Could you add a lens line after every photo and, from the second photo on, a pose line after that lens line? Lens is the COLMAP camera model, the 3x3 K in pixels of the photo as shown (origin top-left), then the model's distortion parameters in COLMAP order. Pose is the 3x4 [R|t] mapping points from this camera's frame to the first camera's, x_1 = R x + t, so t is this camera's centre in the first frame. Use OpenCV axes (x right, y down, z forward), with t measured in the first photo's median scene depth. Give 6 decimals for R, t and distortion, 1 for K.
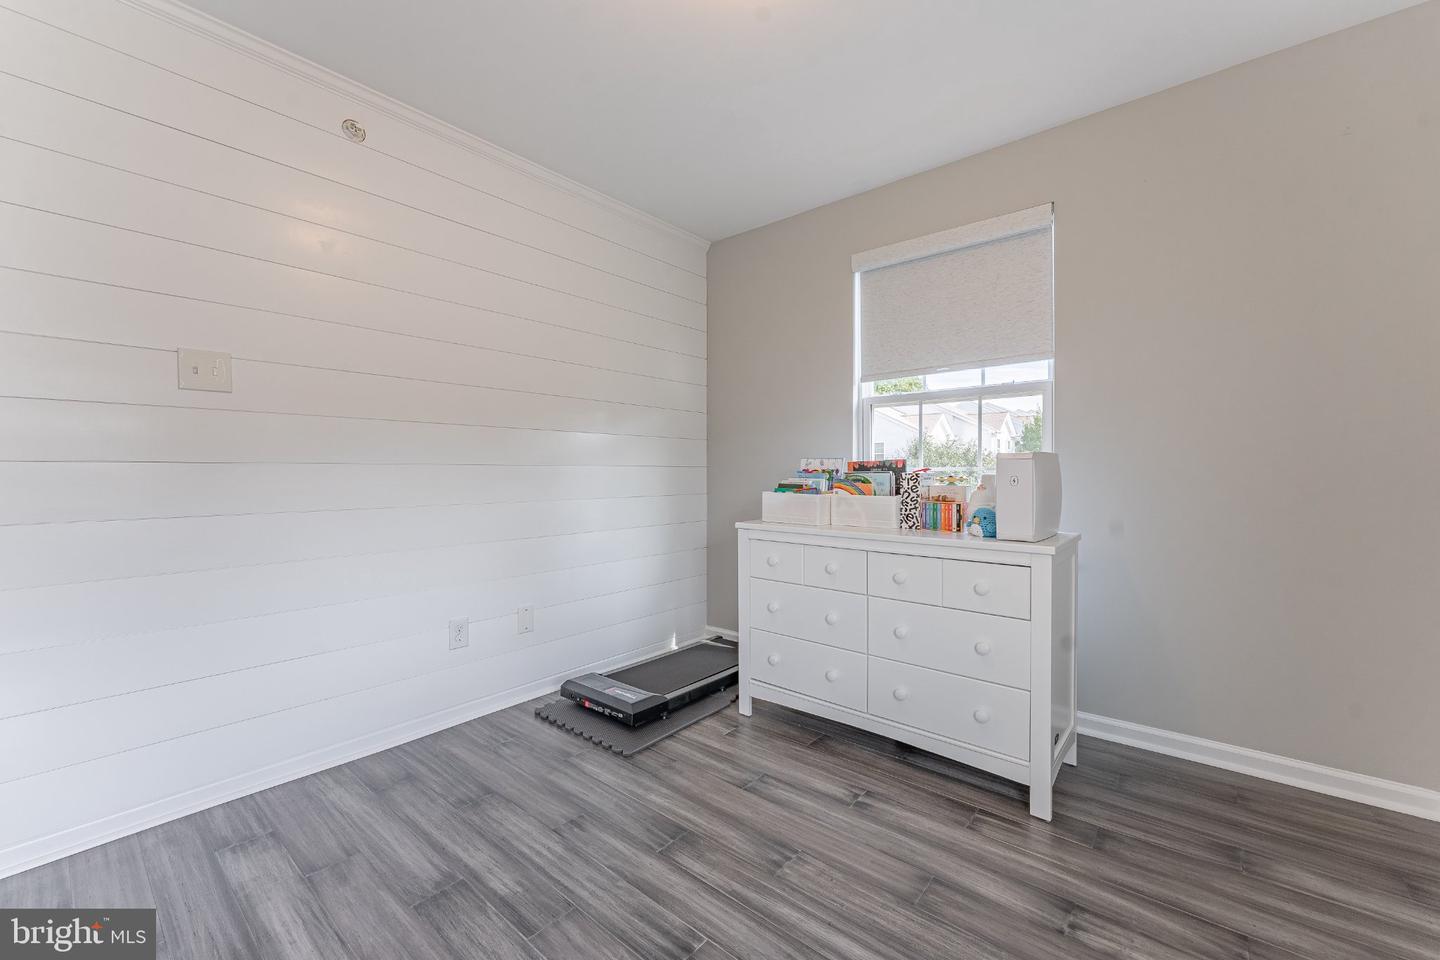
lens RADIAL K [[577.9, 0, 714.9], [0, 577.9, 484.8], [0, 0, 1]] dist [0.001515, 0.000086]
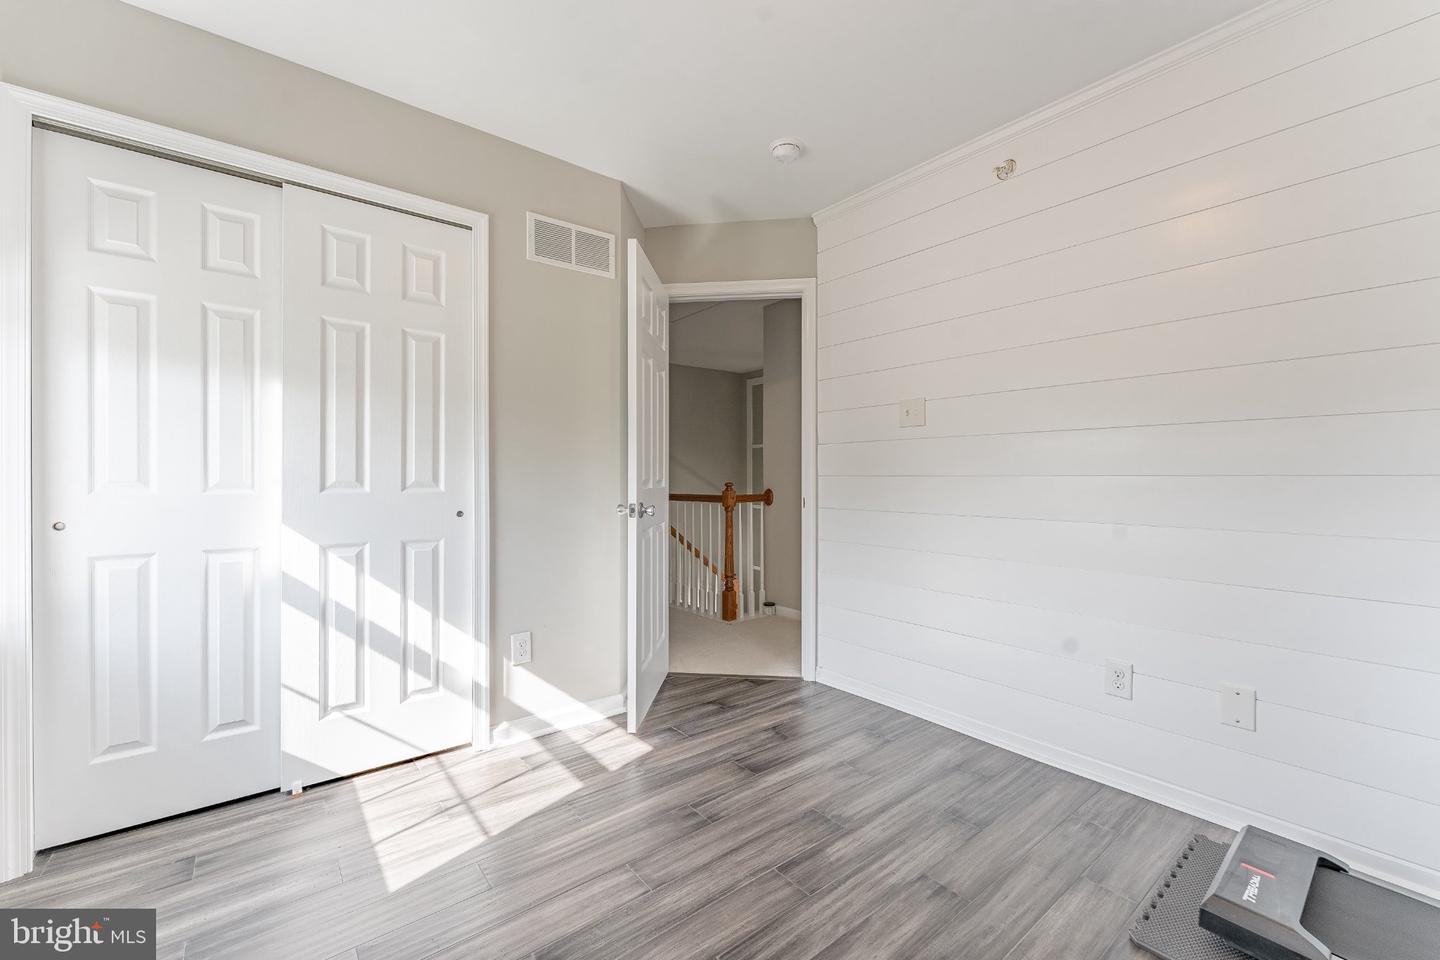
lens RADIAL K [[577.9, 0, 714.9], [0, 577.9, 484.8], [0, 0, 1]] dist [0.001515, 0.000086]
pose [[-0.185003, 0.006046, -0.982719, 0.700310], [-0.024292, 0.999647, 0.010723, -0.019977], [0.982438, 0.025856, -0.184790, 0.860008]]
